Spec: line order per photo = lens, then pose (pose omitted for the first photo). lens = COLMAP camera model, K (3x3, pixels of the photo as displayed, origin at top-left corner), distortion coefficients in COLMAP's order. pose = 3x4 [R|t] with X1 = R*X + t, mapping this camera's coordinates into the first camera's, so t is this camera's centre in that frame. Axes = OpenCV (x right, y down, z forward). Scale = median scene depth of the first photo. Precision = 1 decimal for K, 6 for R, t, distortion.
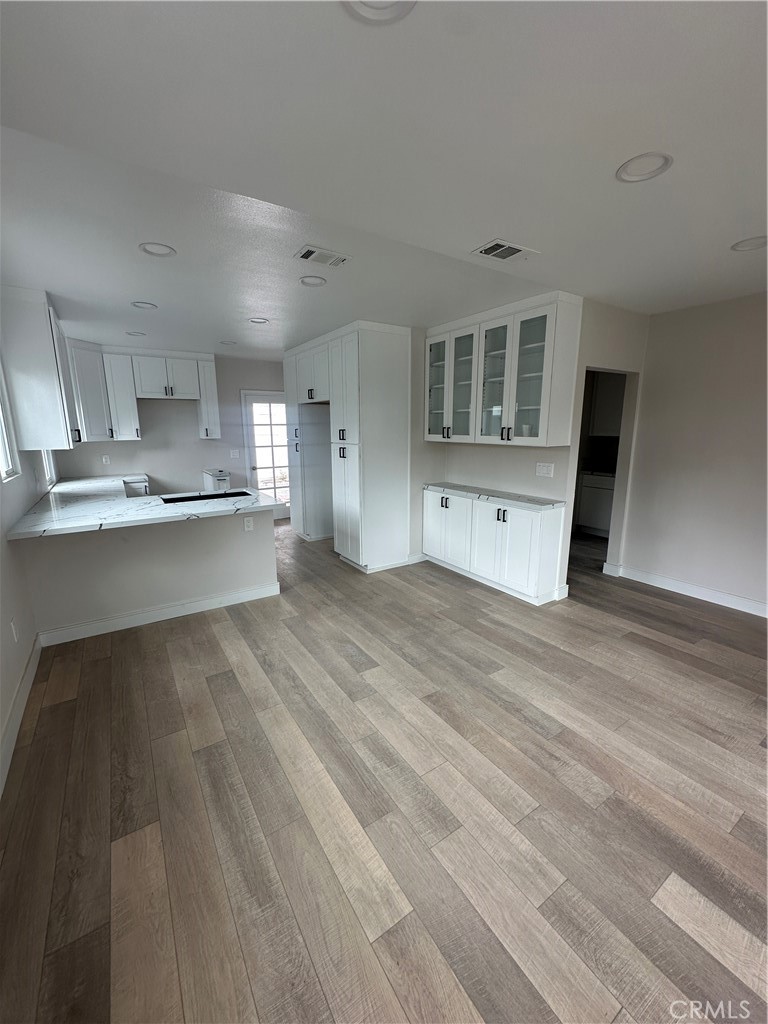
lens RADIAL K [[409.9, 0, 383.2], [0, 409.9, 511.7], [0, 0, 1]] dist [-0.002545, 0.000648]
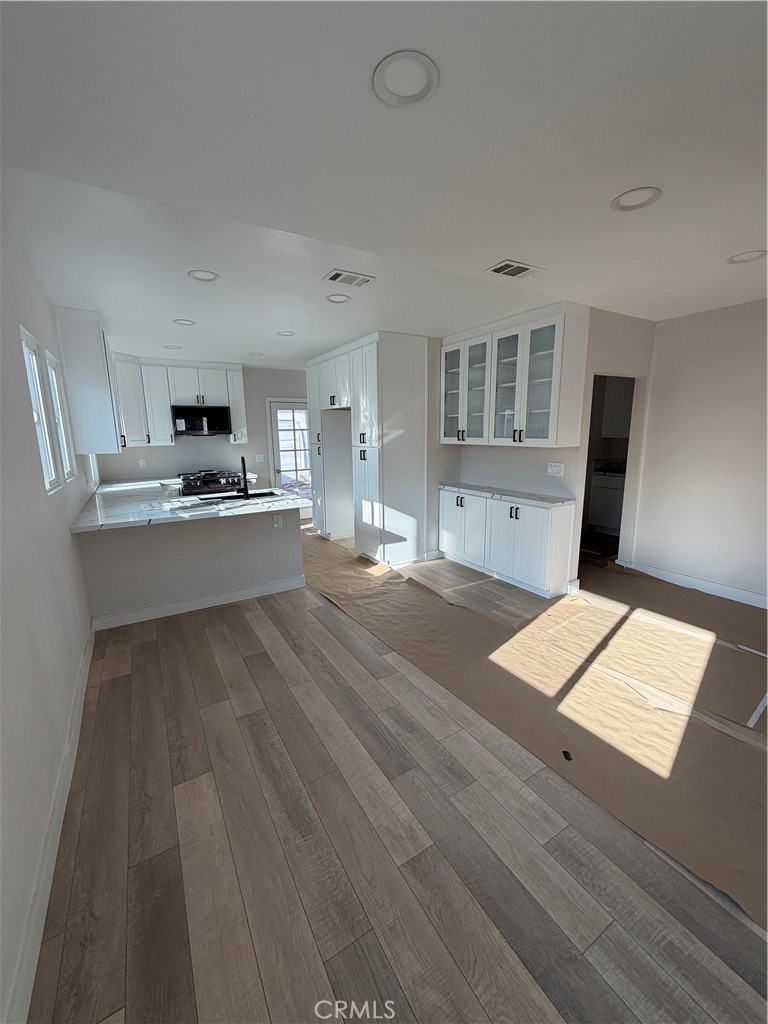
lens RADIAL K [[407.3, 0, 382.5], [0, 407.3, 510.4], [0, 0, 1]] dist [0.000448, 0.000022]
pose [[0.999228, -0.001929, -0.039233, -0.009909], [0.001423, 0.999916, -0.012921, 0.016564], [0.039255, 0.012855, 0.999147, -0.068465]]
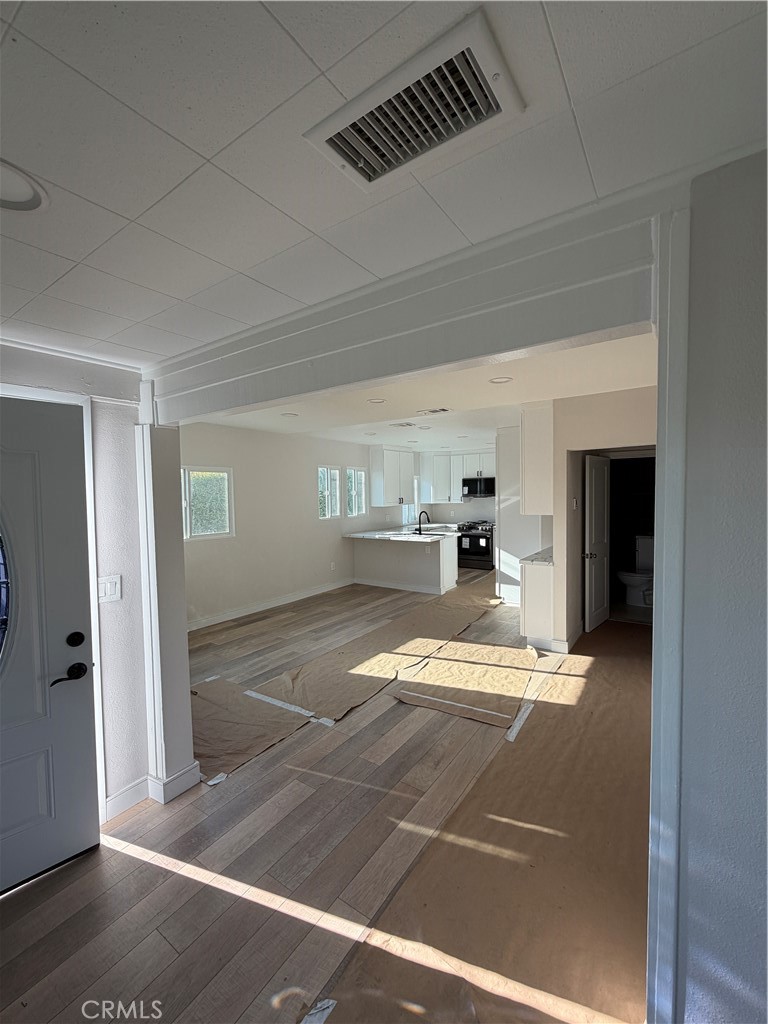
lens RADIAL K [[426.7, 0, 382.6], [0, 426.7, 511.2], [0, 0, 1]] dist [-0.000311, 0.000079]
pose [[0.373596, 0.037838, -0.926819, 1.447041], [-0.176066, 0.983896, -0.030803, -0.048040], [0.910729, 0.174689, 0.374242, 0.077862]]
